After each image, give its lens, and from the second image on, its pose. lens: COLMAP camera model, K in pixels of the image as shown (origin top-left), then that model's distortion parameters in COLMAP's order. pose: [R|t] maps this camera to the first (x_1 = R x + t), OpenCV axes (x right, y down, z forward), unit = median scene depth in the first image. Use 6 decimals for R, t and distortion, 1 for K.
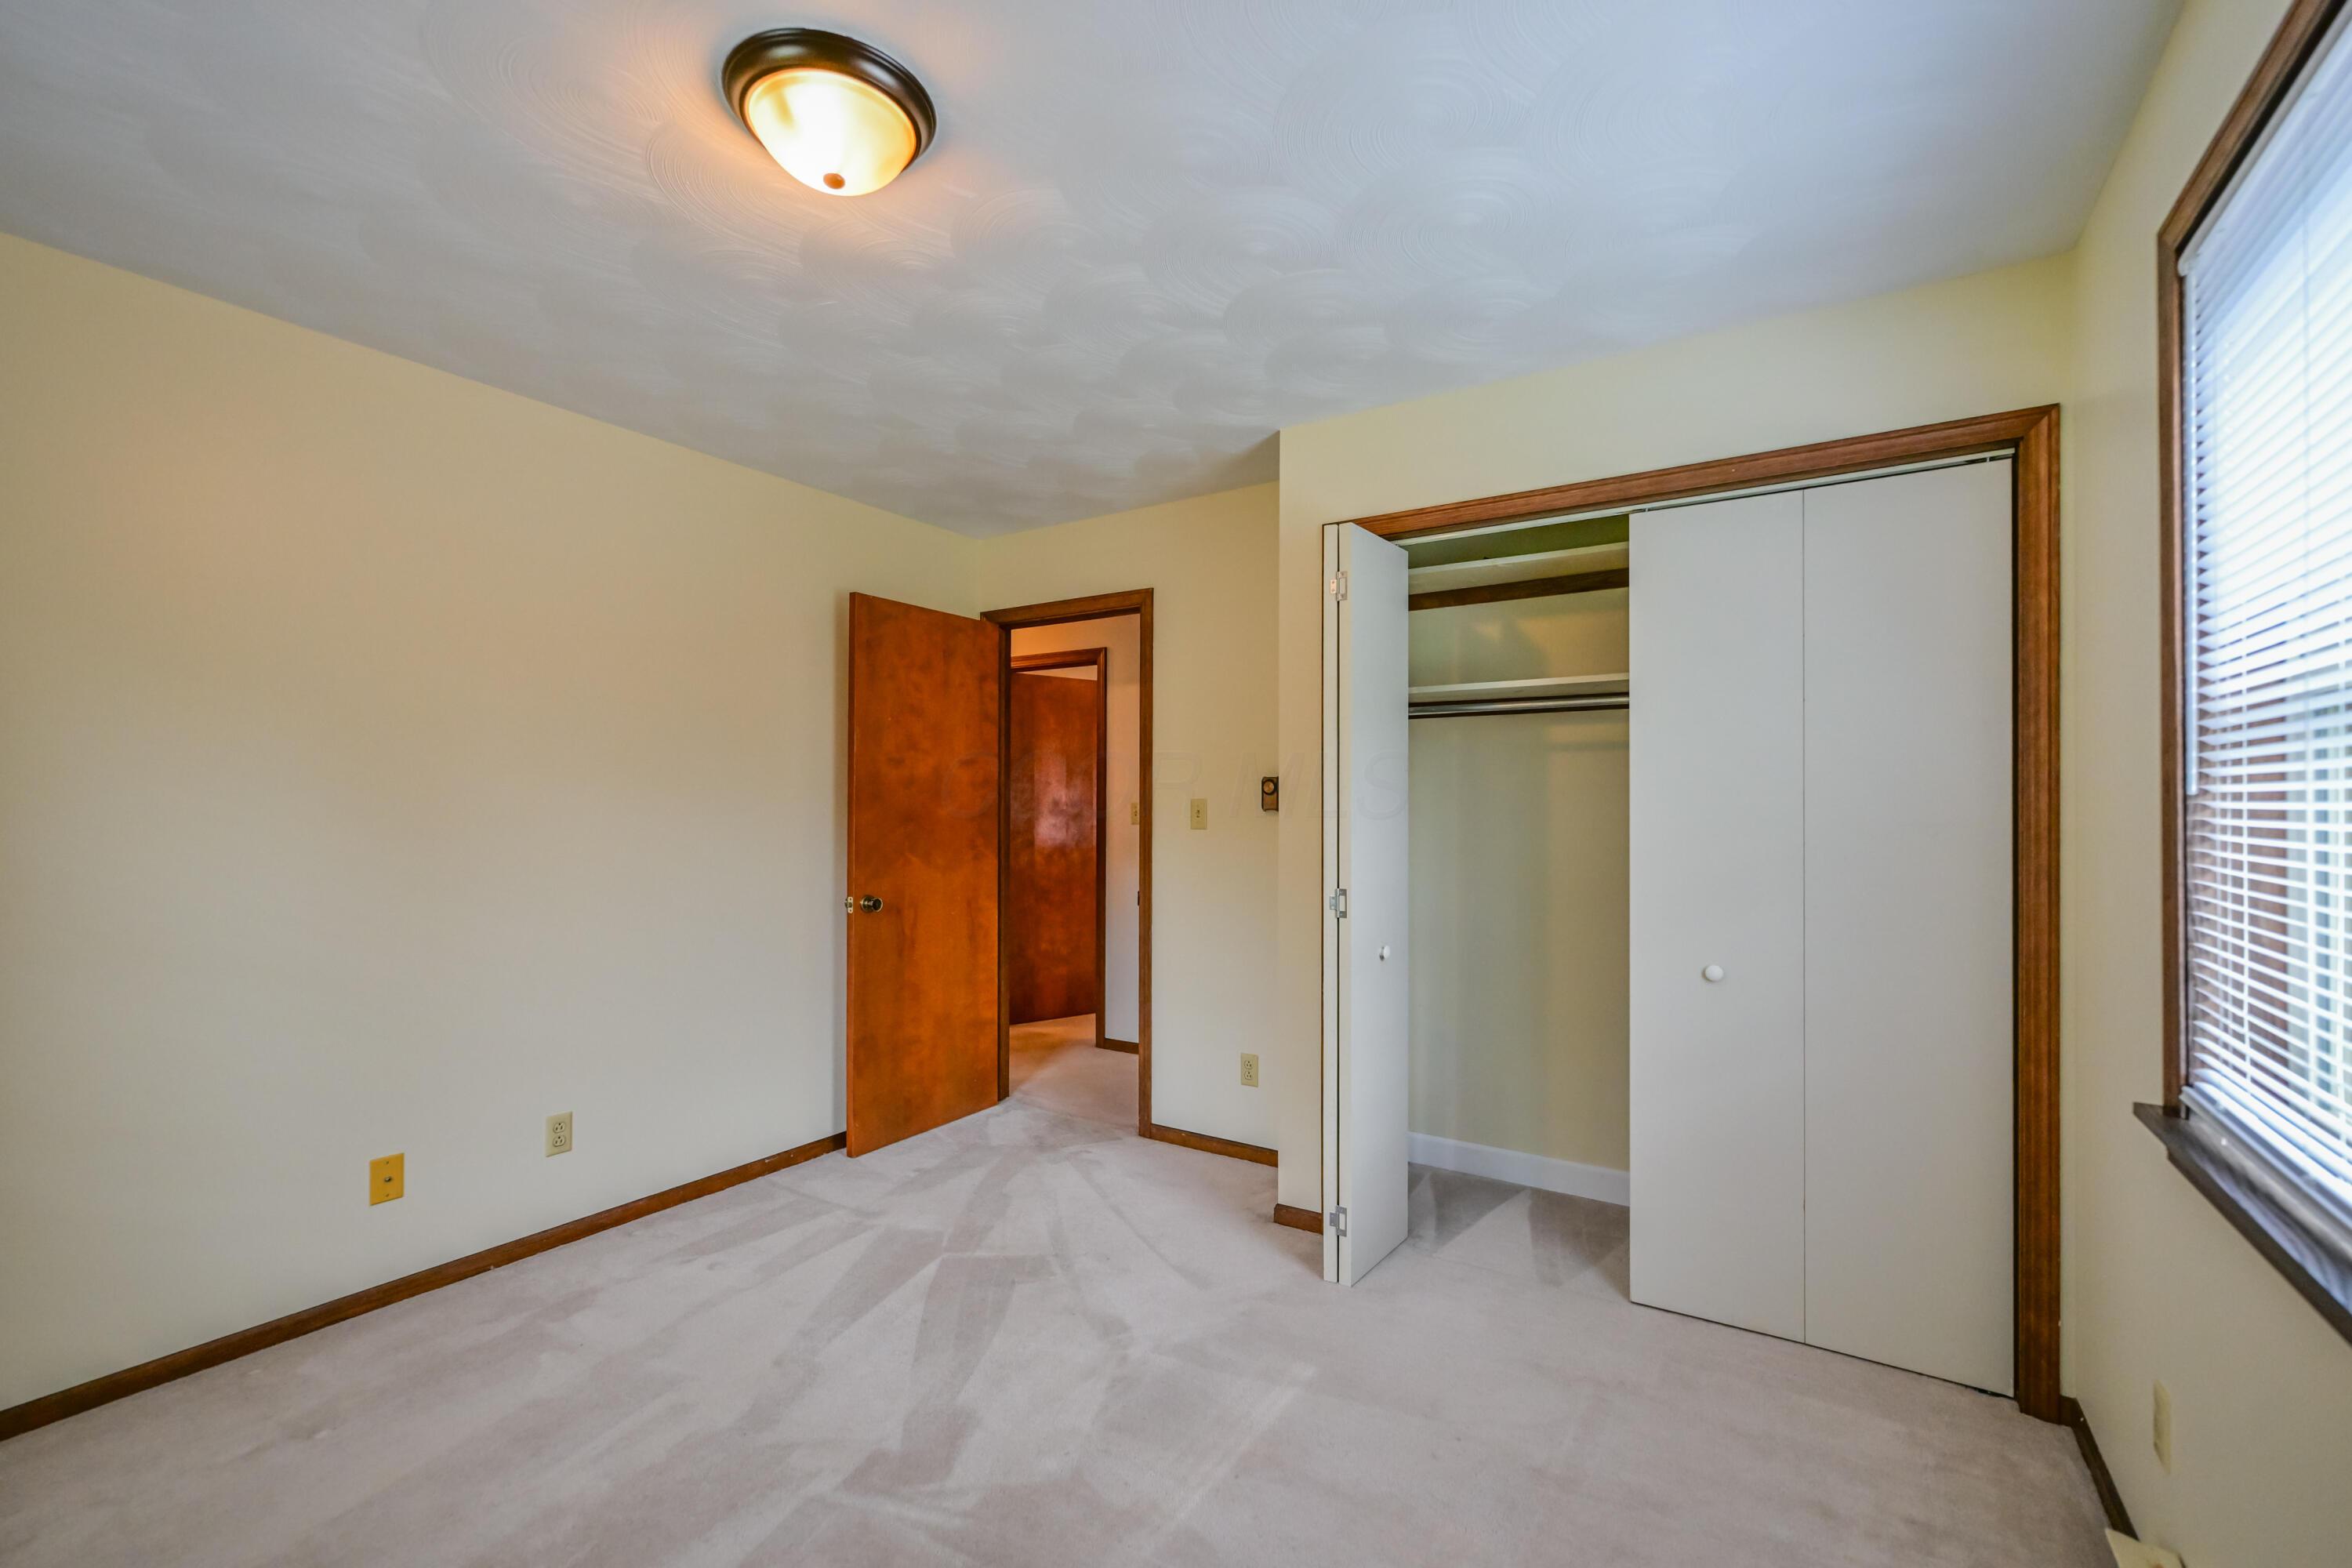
lens RADIAL K [[1005.9, 0, 1164.8], [0, 1005.9, 807.4], [0, 0, 1]] dist [0.010354, 0.000160]
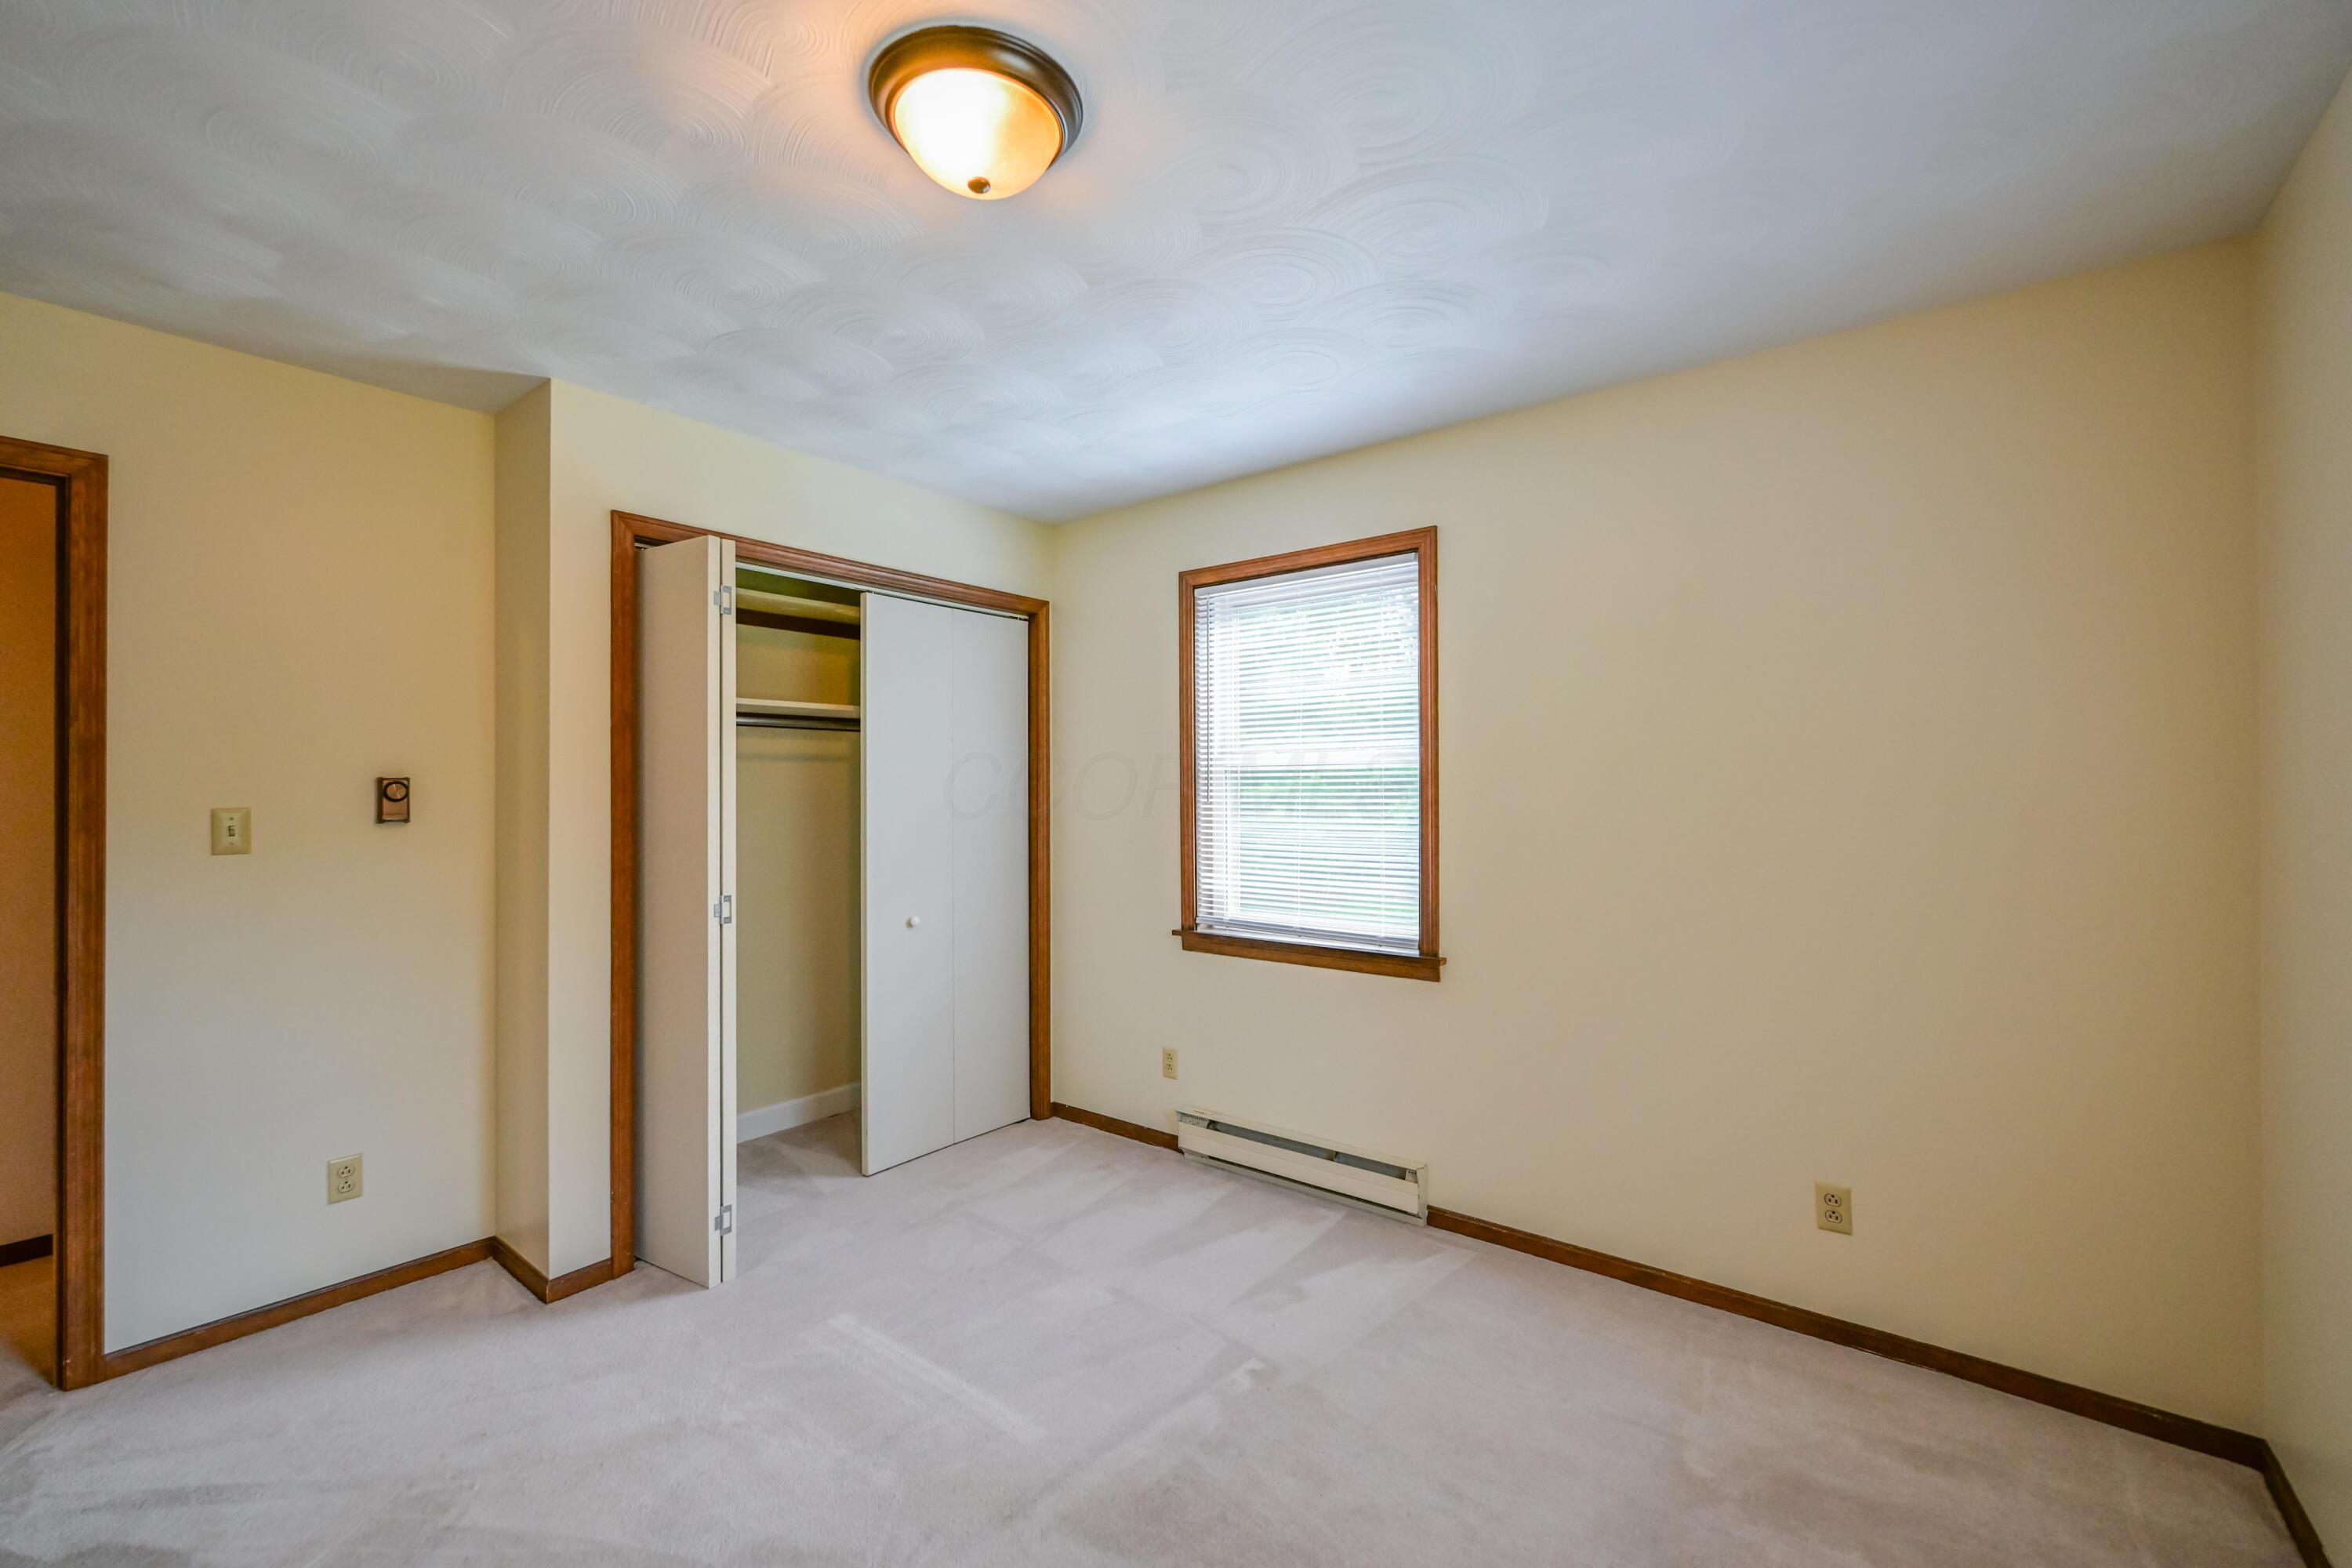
lens RADIAL K [[988.4, 0, 1176.0], [0, 988.4, 784.0], [0, 0, 1]] dist [-0.000596, -0.000007]
pose [[0.080935, 0.004526, 0.996709, -0.813180], [0.007759, 0.999957, -0.005171, -0.023445], [-0.996689, 0.008152, 0.080896, 0.475708]]
